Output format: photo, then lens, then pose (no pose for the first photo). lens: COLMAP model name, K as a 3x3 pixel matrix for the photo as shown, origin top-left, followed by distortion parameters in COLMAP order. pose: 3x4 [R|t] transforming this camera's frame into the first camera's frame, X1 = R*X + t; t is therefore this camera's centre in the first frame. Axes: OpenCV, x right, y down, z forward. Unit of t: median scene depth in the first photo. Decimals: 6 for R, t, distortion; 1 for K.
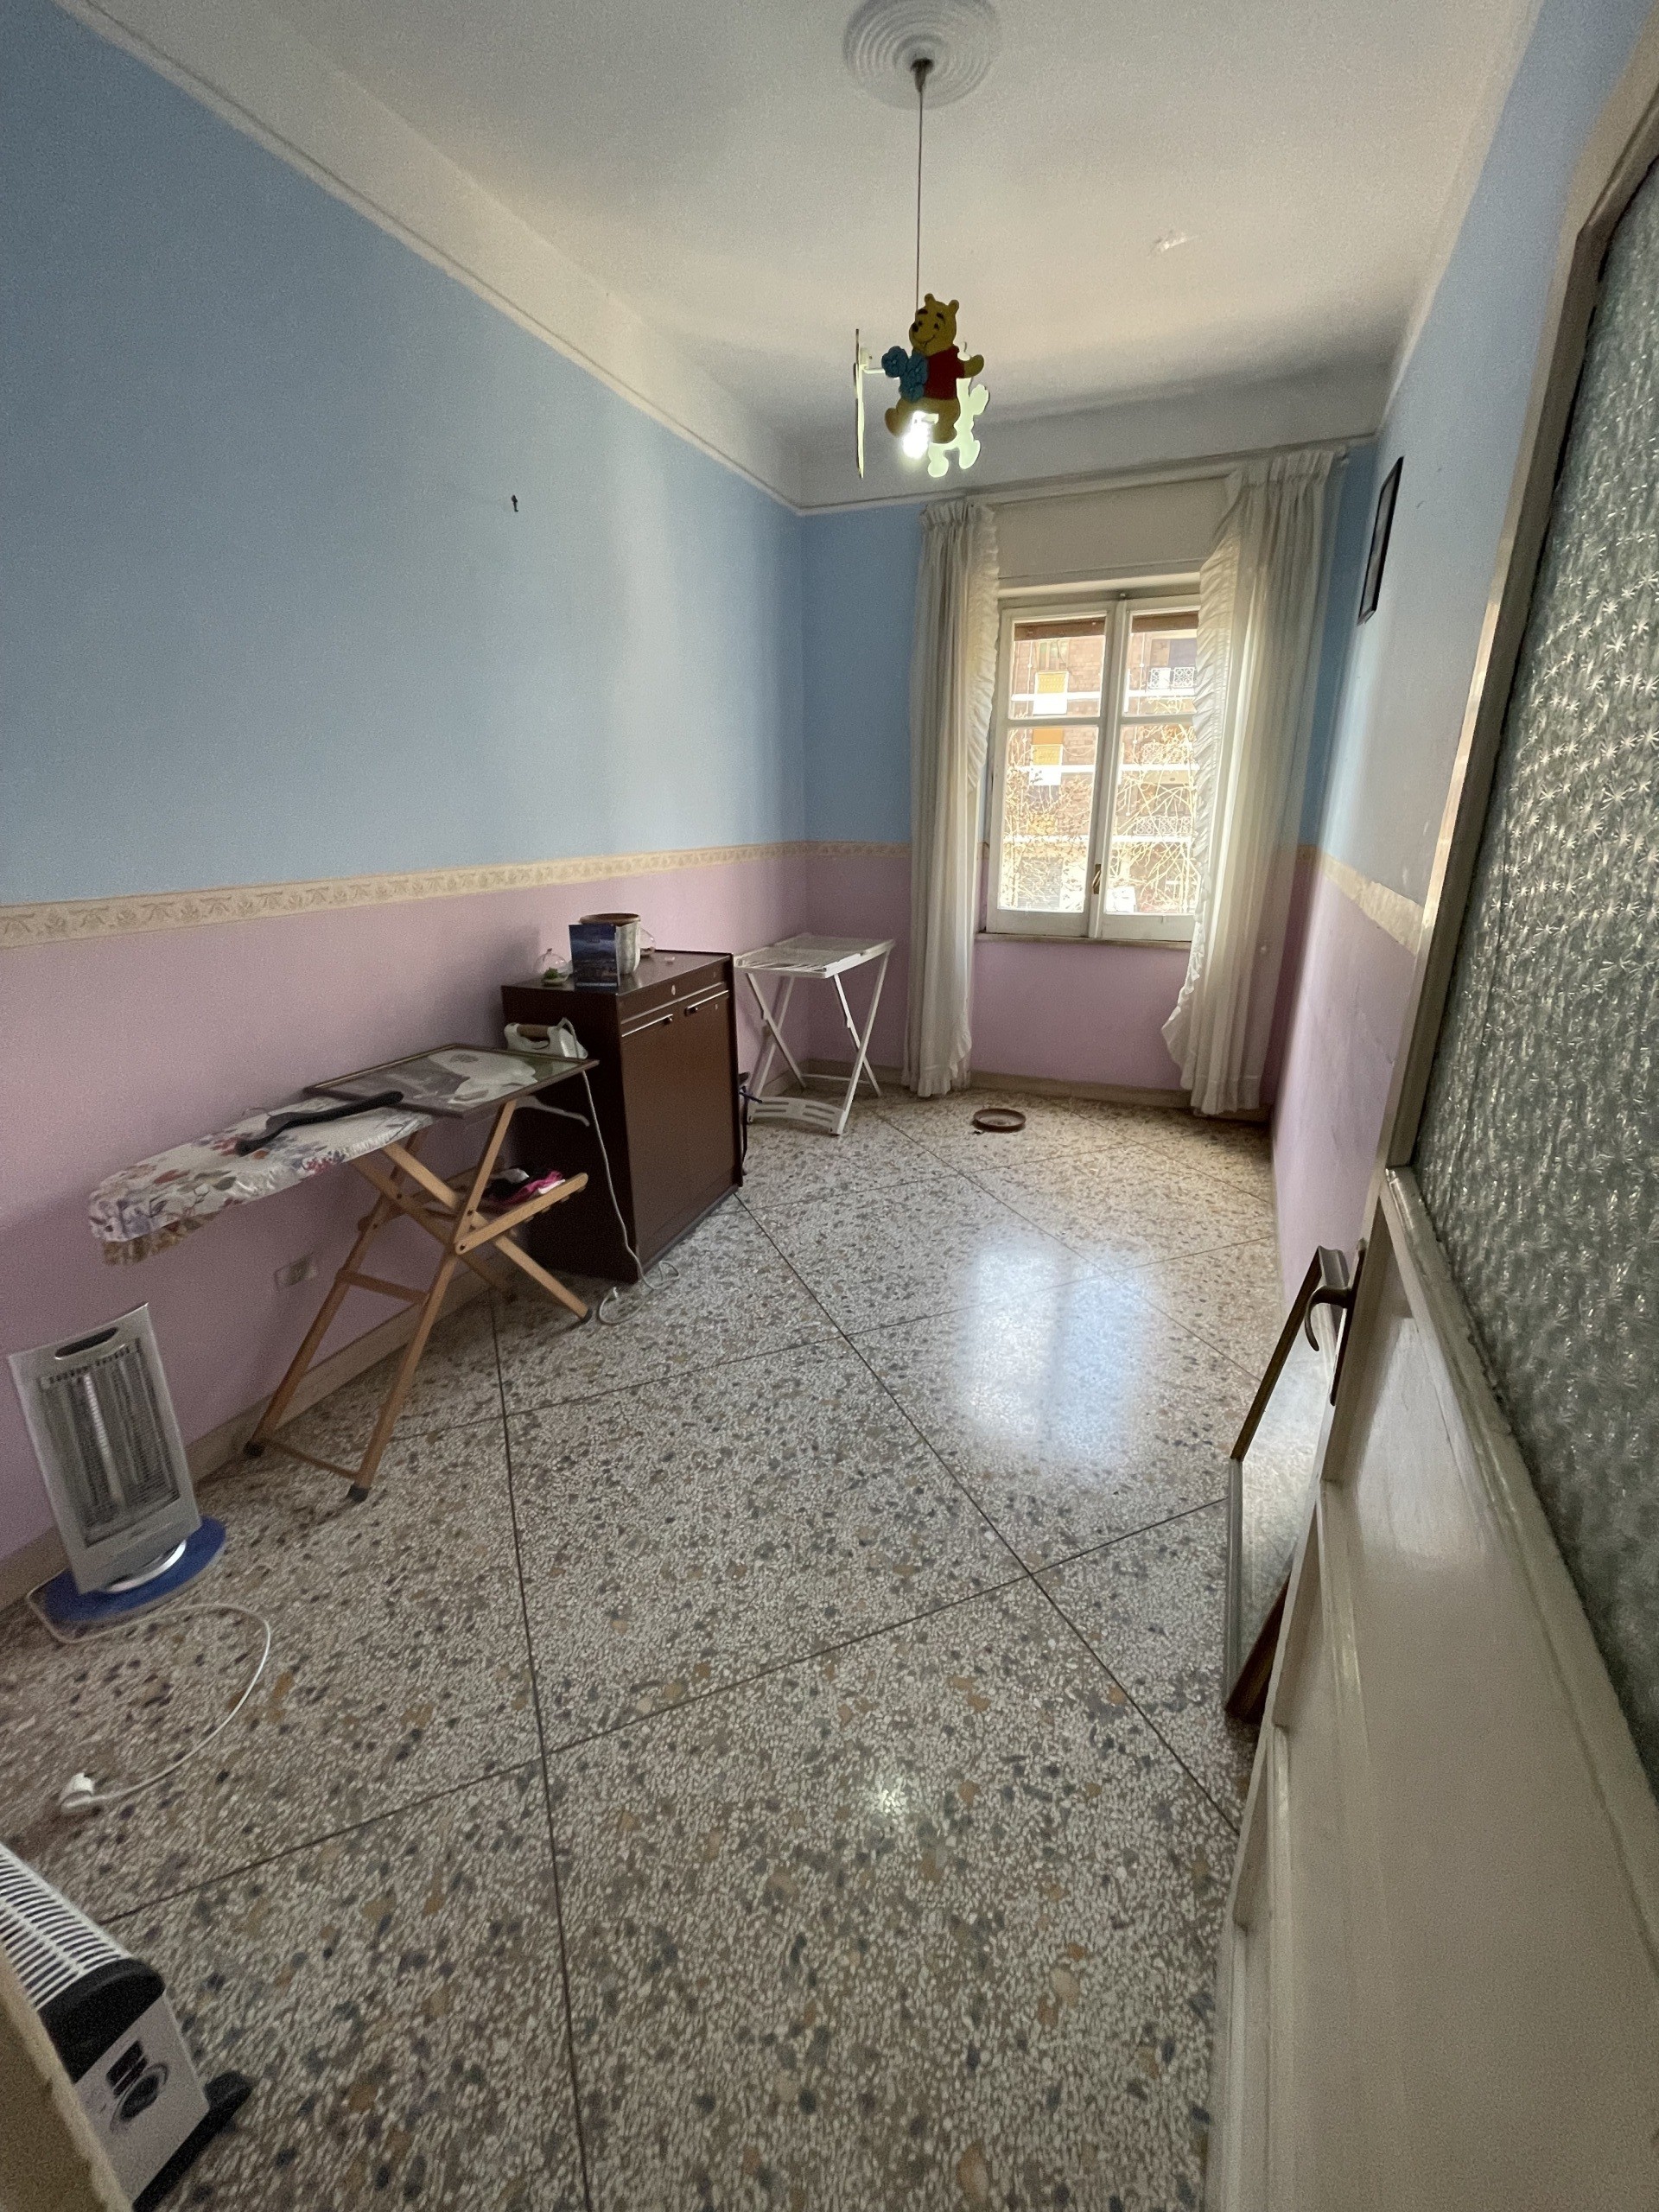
lens RADIAL K [[903.7, 0, 851.3], [0, 903.7, 1102.1], [0, 0, 1]] dist [-0.000383, 0.003029]
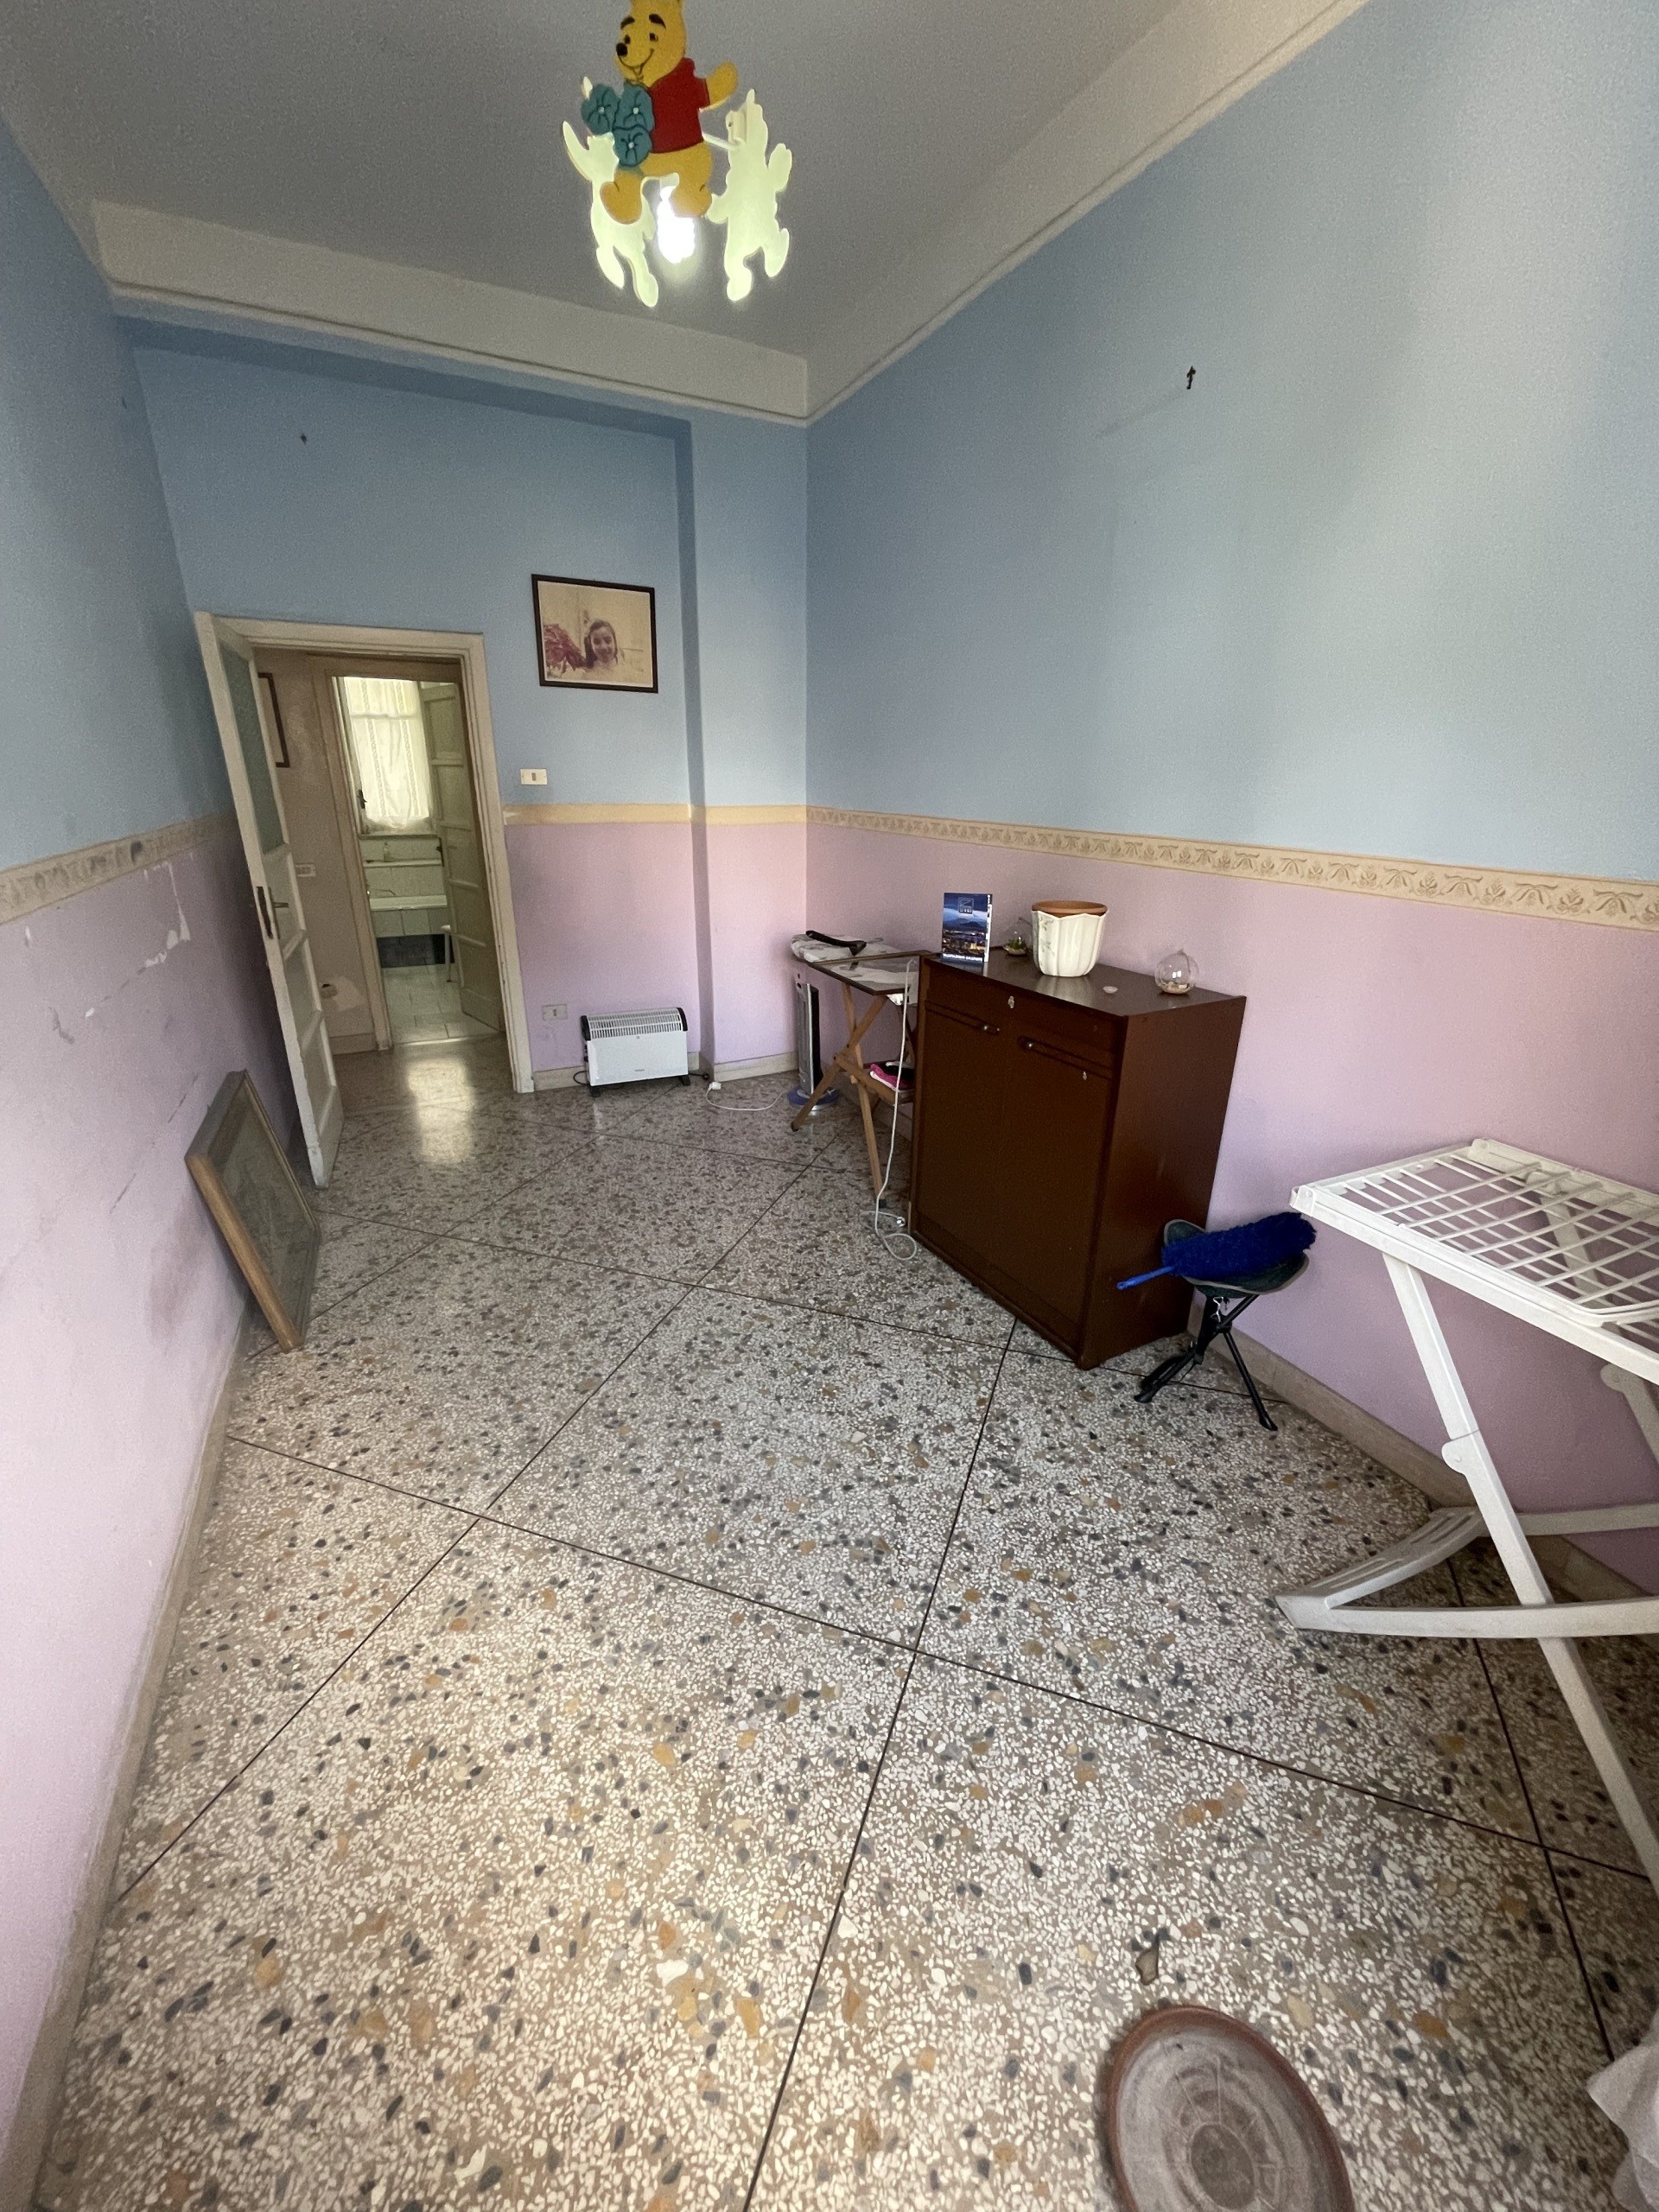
lens RADIAL K [[890.1, 0, 835.2], [0, 890.1, 1103.3], [0, 0, 1]] dist [-0.002255, 0.000492]
pose [[-0.678855, 0.255250, -0.688479, 0.441239], [-0.238418, 0.810207, 0.535464, -0.409652], [0.694488, 0.527648, -0.489157, 1.247102]]
